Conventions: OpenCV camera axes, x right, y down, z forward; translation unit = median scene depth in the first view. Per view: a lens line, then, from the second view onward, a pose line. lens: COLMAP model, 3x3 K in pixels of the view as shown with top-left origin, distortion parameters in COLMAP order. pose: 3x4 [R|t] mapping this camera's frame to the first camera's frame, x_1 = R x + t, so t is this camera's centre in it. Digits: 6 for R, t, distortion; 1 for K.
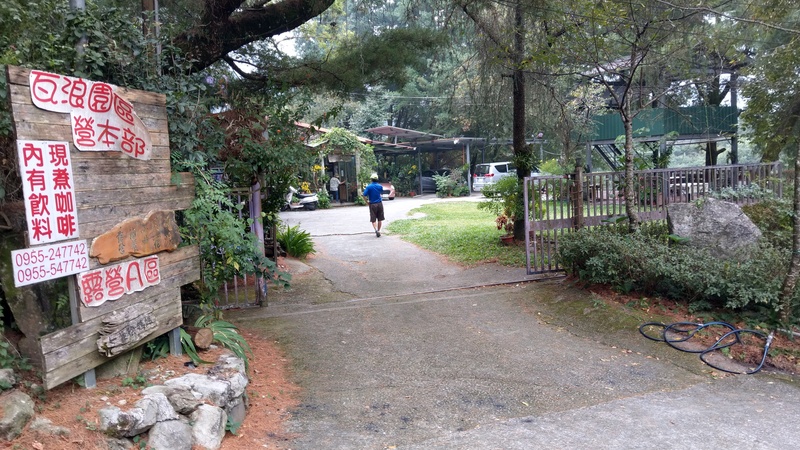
lens RADIAL K [[664.0, 0, 399.8], [0, 664.0, 223.5], [0, 0, 1]] dist [0.015009, -0.007329]
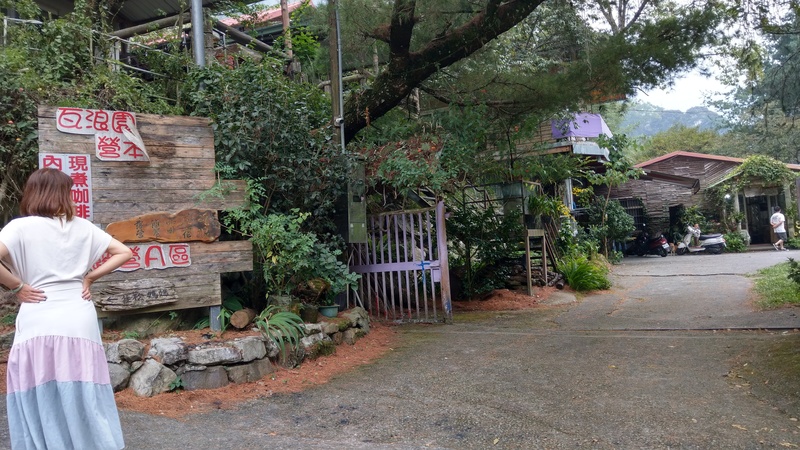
lens RADIAL K [[664.0, 0, 399.5], [0, 664.0, 225.8], [0, 0, 1]] dist [0.015009, -0.007329]
pose [[0.688935, -0.040041, -0.723716, 0.957600], [-0.029246, 0.996124, -0.082952, 0.124752], [0.724233, 0.078314, 0.685094, 0.503172]]
